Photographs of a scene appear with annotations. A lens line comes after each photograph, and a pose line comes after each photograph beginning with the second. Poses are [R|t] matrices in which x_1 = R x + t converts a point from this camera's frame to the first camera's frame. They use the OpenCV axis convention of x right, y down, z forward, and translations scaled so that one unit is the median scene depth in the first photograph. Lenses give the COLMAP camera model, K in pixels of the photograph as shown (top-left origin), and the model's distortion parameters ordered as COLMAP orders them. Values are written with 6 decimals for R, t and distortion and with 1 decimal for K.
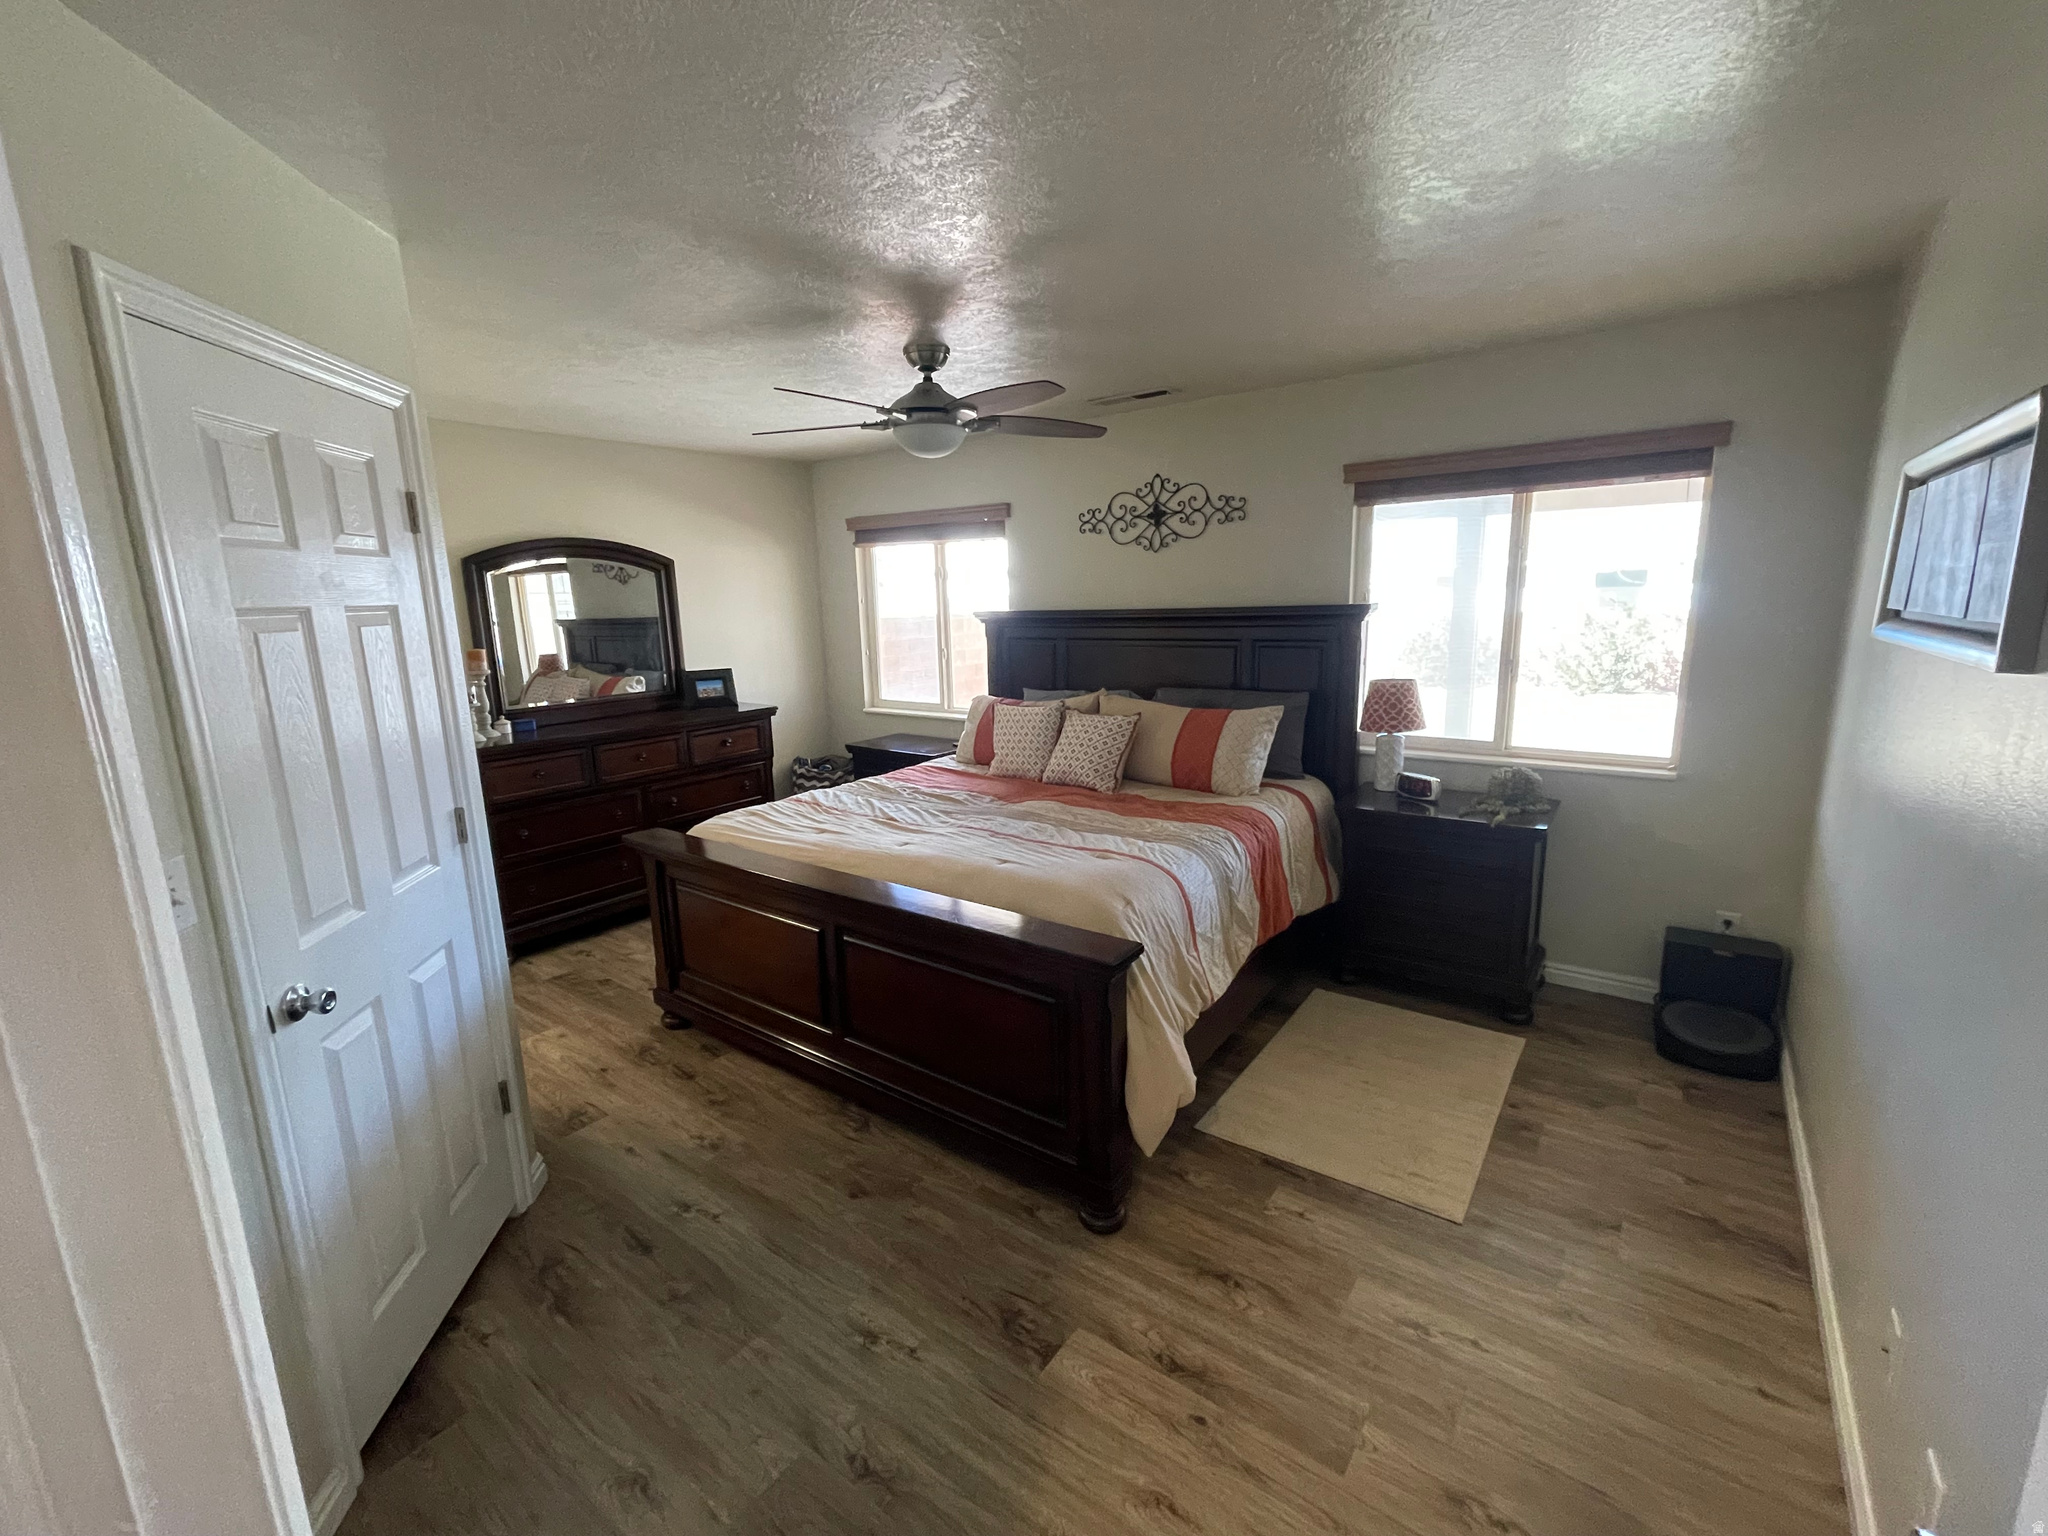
lens RADIAL K [[877.9, 0, 1024.0], [0, 877.9, 768.0], [0, 0, 1]] dist [0.001424, -0.000234]
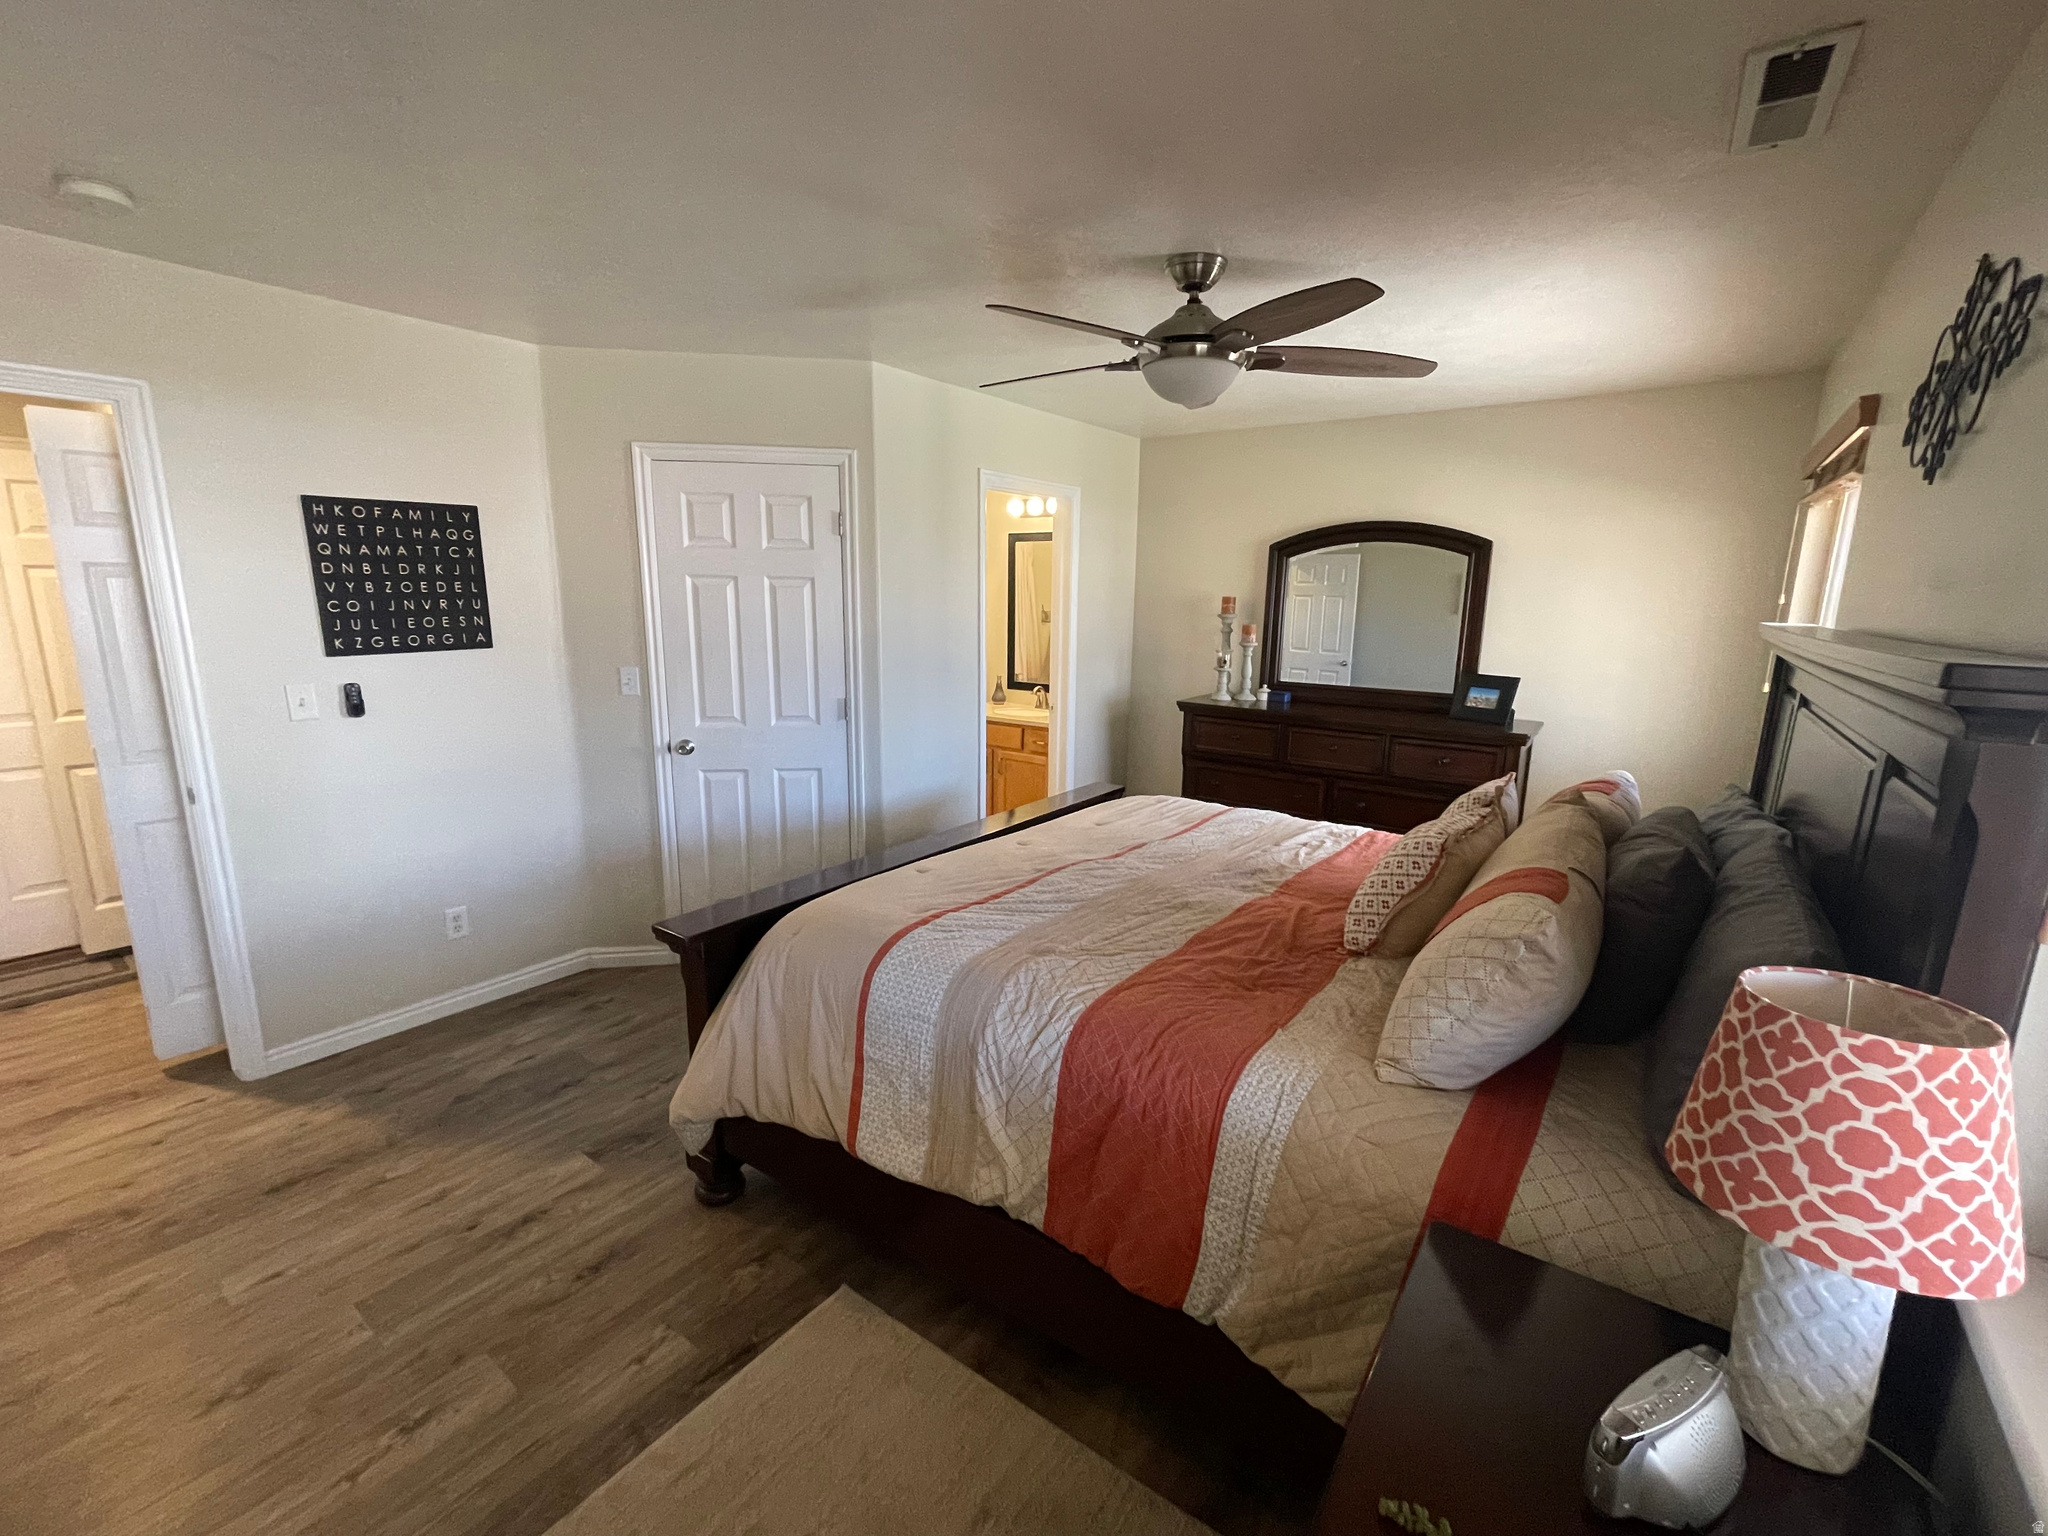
lens RADIAL K [[877.9, 0, 1024.0], [0, 877.9, 768.0], [0, 0, 1]] dist [0.001424, -0.000234]
pose [[0.004399, 0.220260, -0.975431, 0.909262], [-0.208991, 0.954103, 0.214502, -0.226717], [0.977908, 0.202913, 0.050229, 1.114539]]
